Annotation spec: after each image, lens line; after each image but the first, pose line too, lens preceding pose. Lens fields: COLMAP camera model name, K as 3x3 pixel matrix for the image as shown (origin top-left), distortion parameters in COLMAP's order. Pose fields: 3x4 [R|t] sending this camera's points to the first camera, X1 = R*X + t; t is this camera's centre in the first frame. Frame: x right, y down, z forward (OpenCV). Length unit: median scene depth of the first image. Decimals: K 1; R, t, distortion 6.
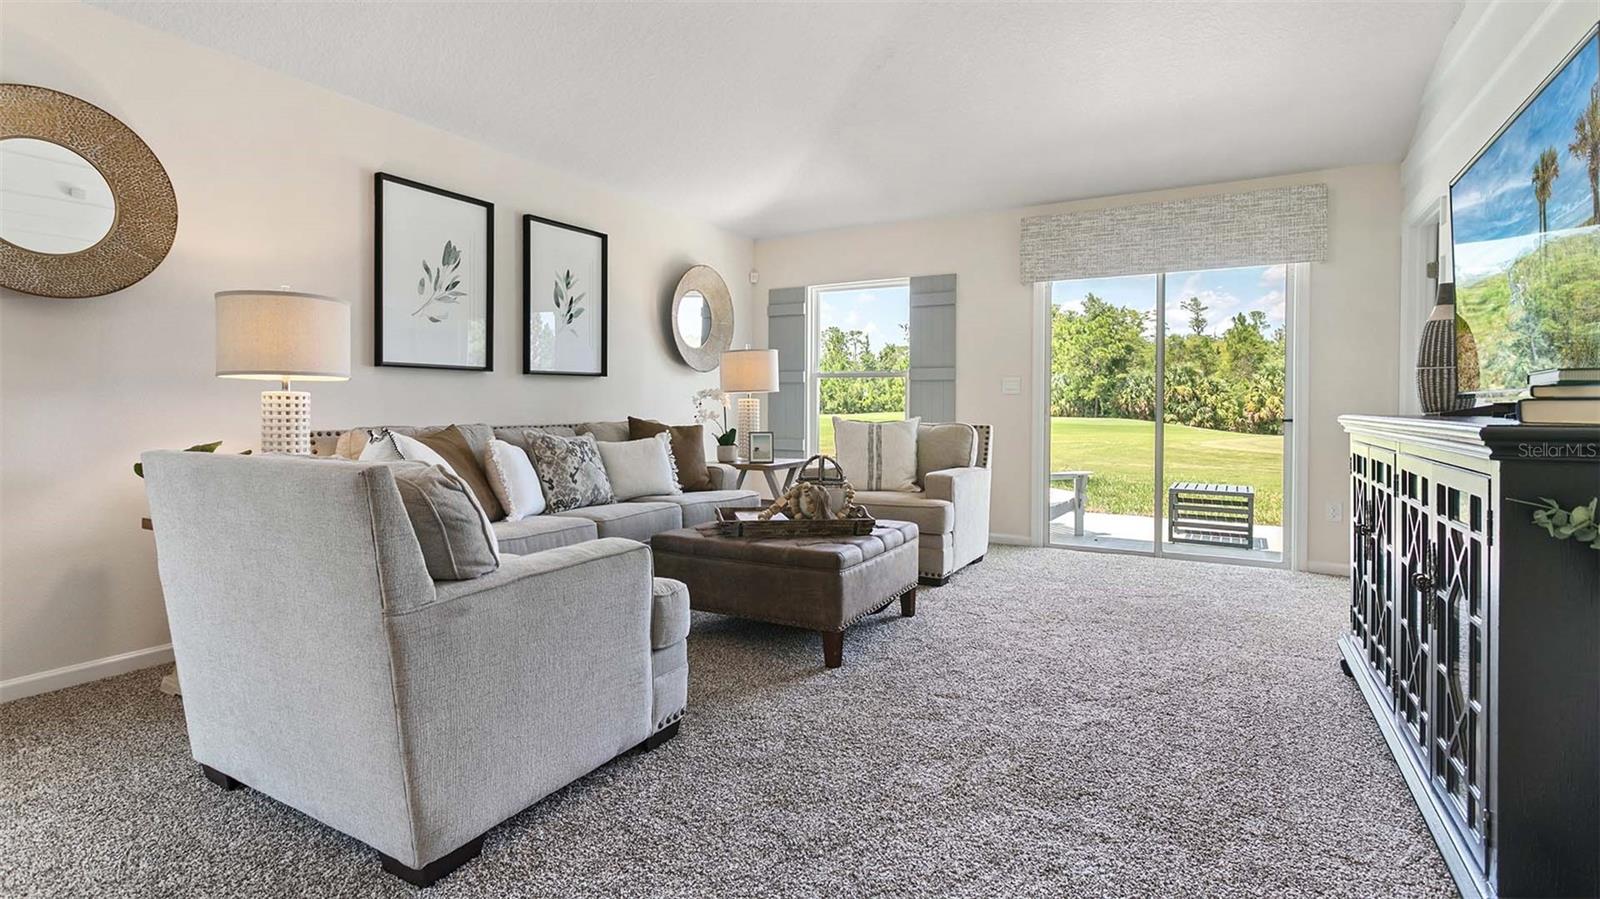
lens RADIAL K [[767.9, 0, 796.5], [0, 767.9, 409.0], [0, 0, 1]] dist [0.000272, 0.003722]
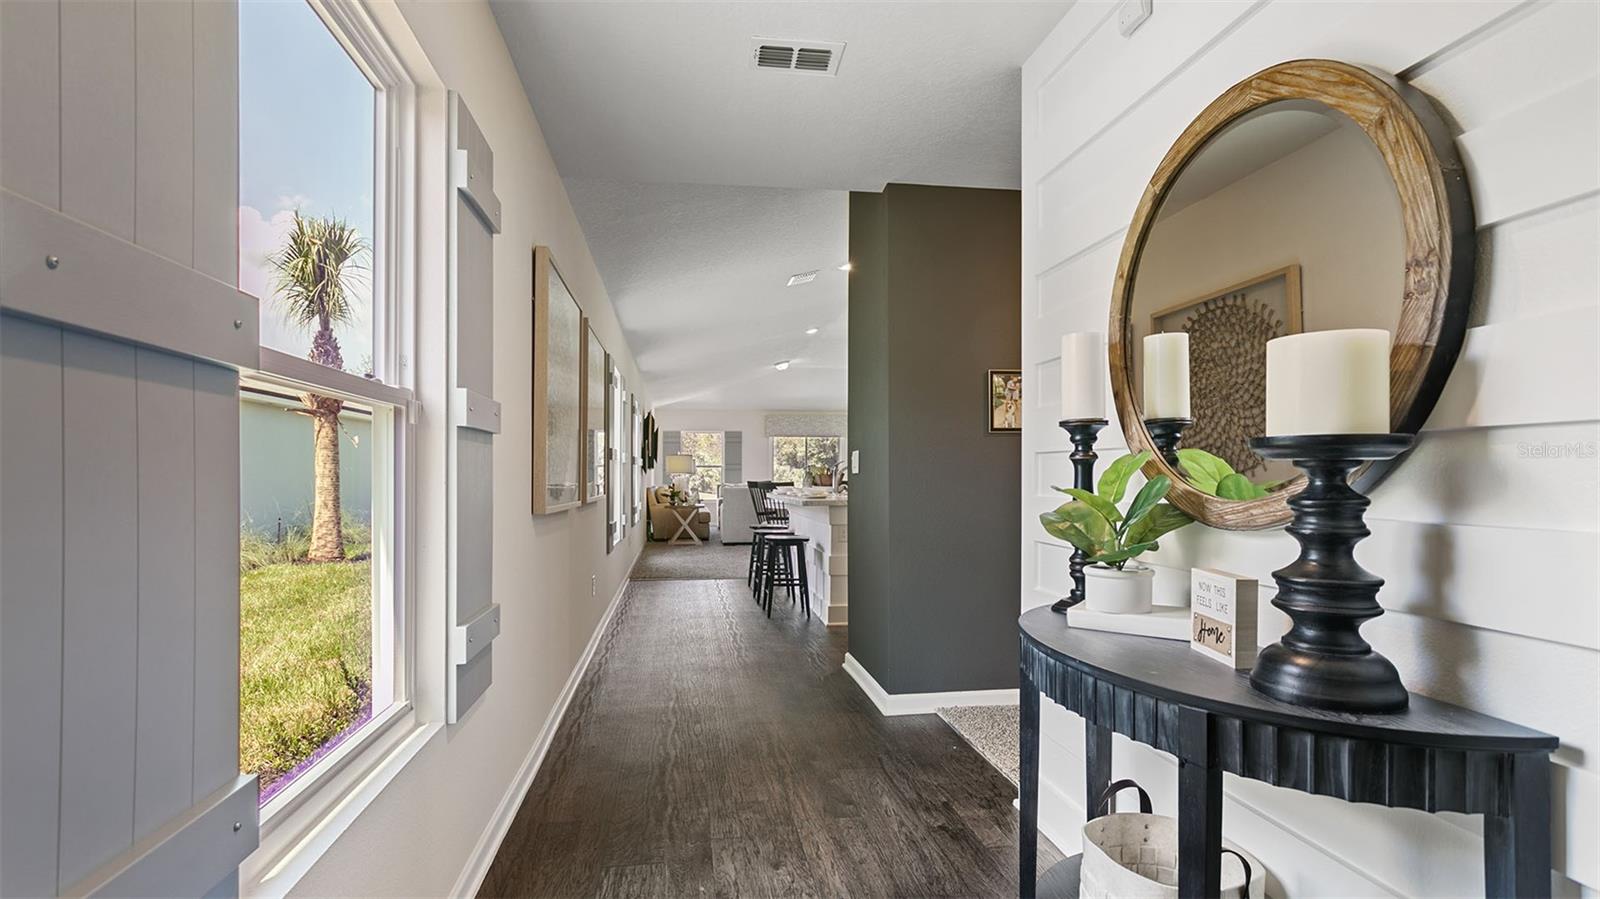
lens RADIAL K [[767.9, 0, 810.4], [0, 767.9, 460.6], [0, 0, 1]] dist [0.000272, 0.003722]
pose [[0.785055, 0.005002, 0.619405, -0.103910], [0.009270, 0.999761, -0.019823, -0.000769], [-0.619356, 0.021304, 0.784821, -0.106178]]
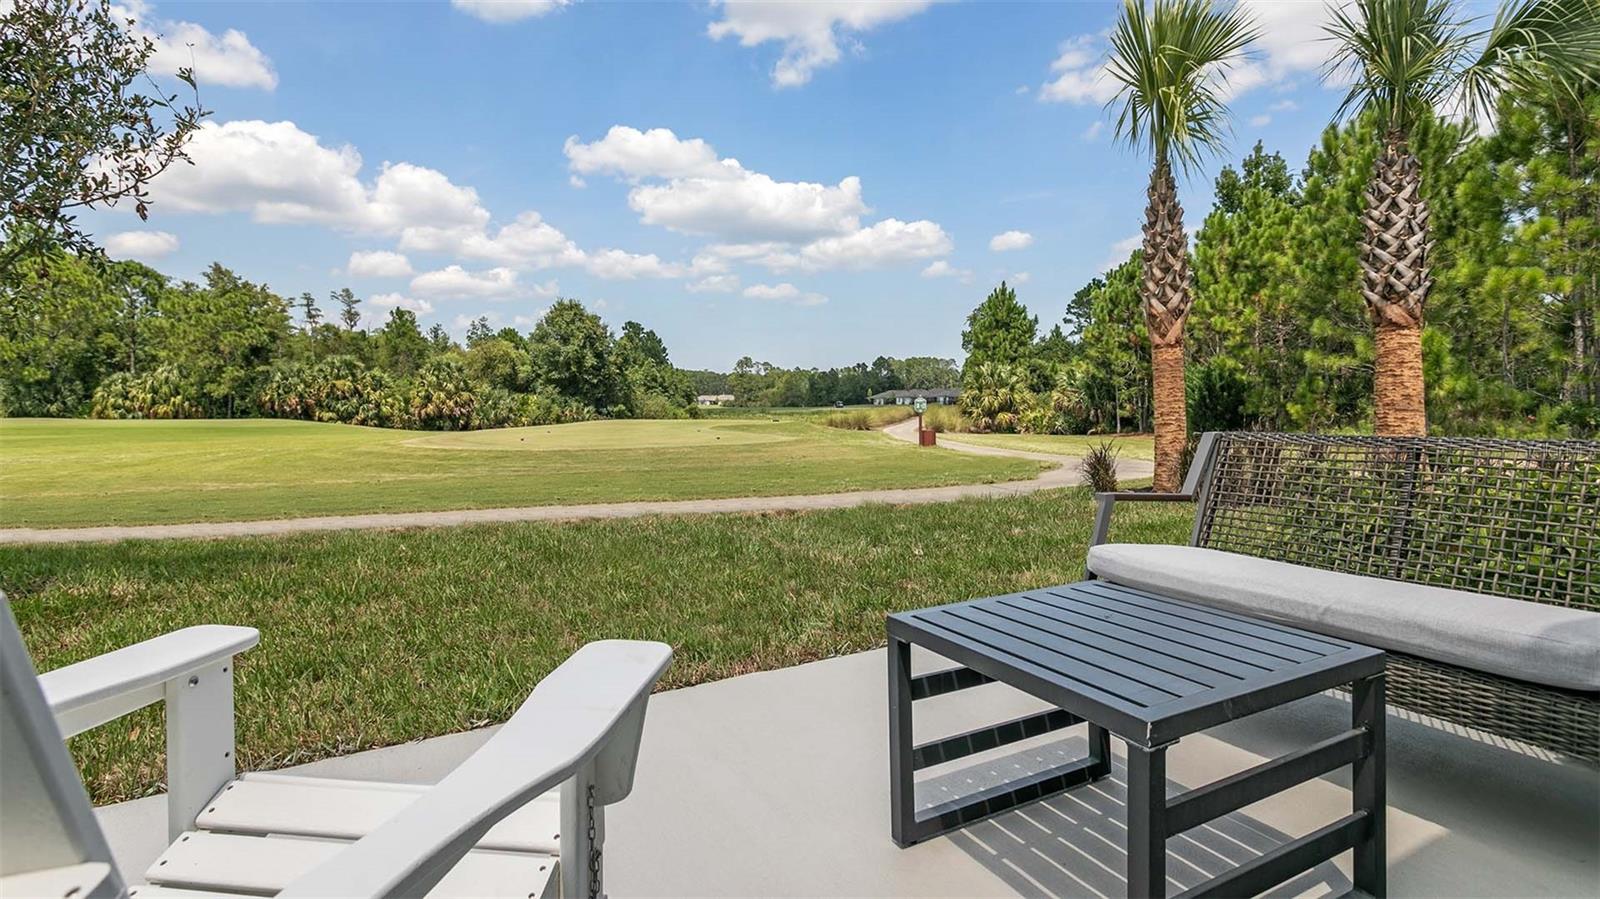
lens RADIAL K [[767.9, 0, 806.1], [0, 767.9, 416.4], [0, 0, 1]] dist [0.000272, 0.003722]
pose [[0.523823, -0.025511, 0.851445, 0.024599], [0.015713, 0.999671, 0.020285, 0.002380], [-0.851682, 0.002753, 0.524051, 0.077192]]
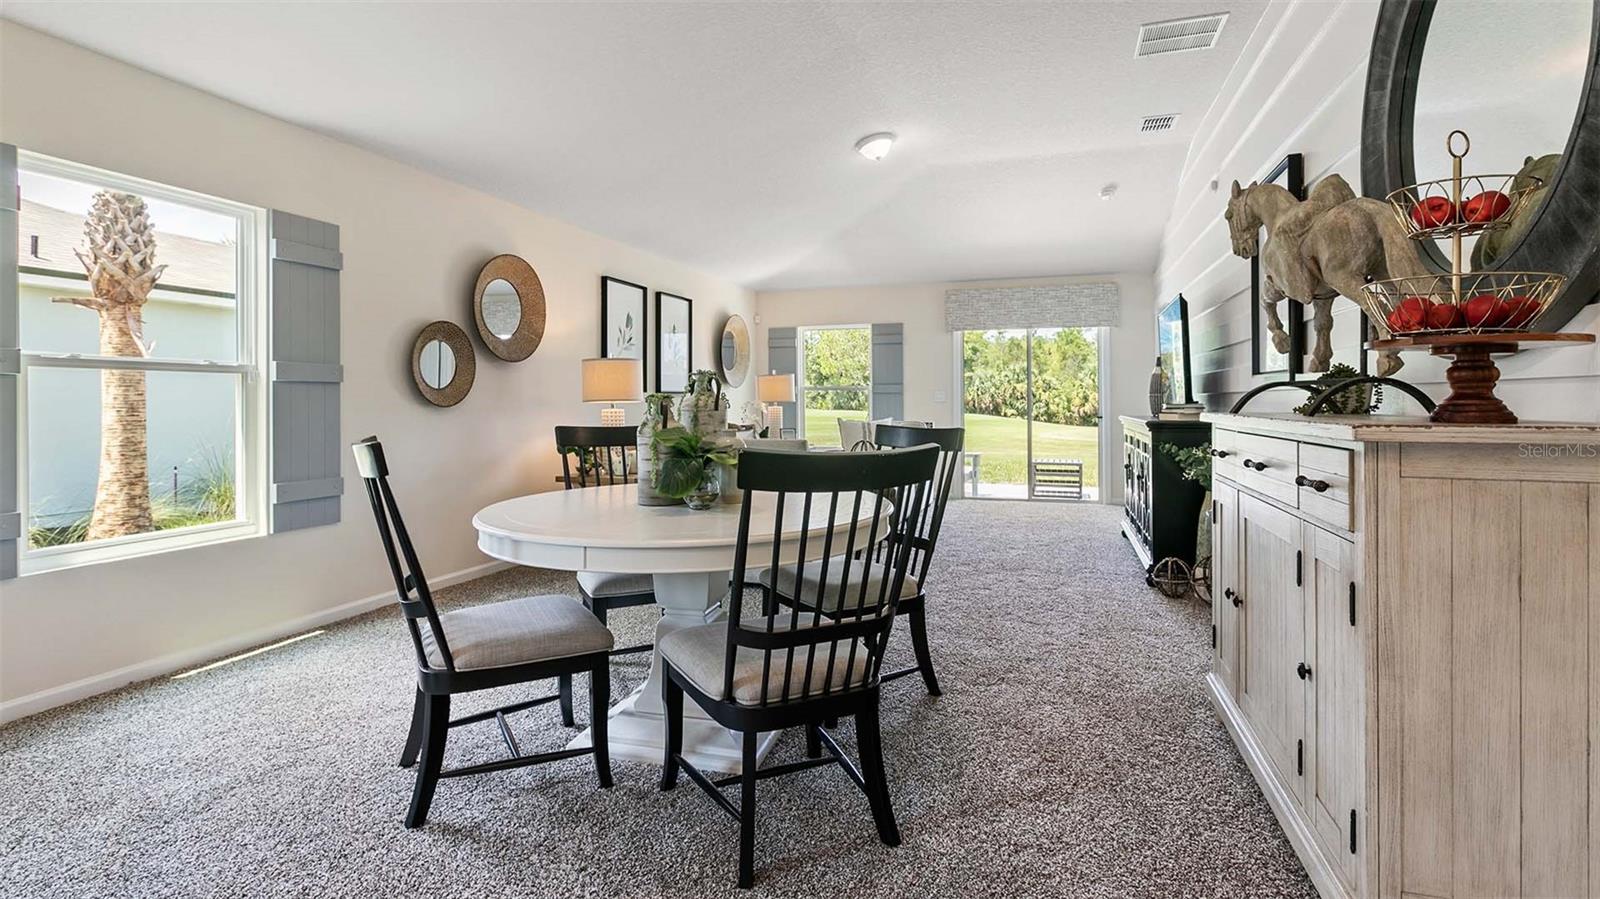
lens RADIAL K [[767.9, 0, 804.2], [0, 767.9, 385.9], [0, 0, 1]] dist [0.000272, 0.003722]
pose [[0.981400, -0.002670, 0.191954, -0.021556], [0.007767, 0.999637, -0.025805, -0.001033], [-0.191816, 0.026816, 0.981065, -0.035593]]
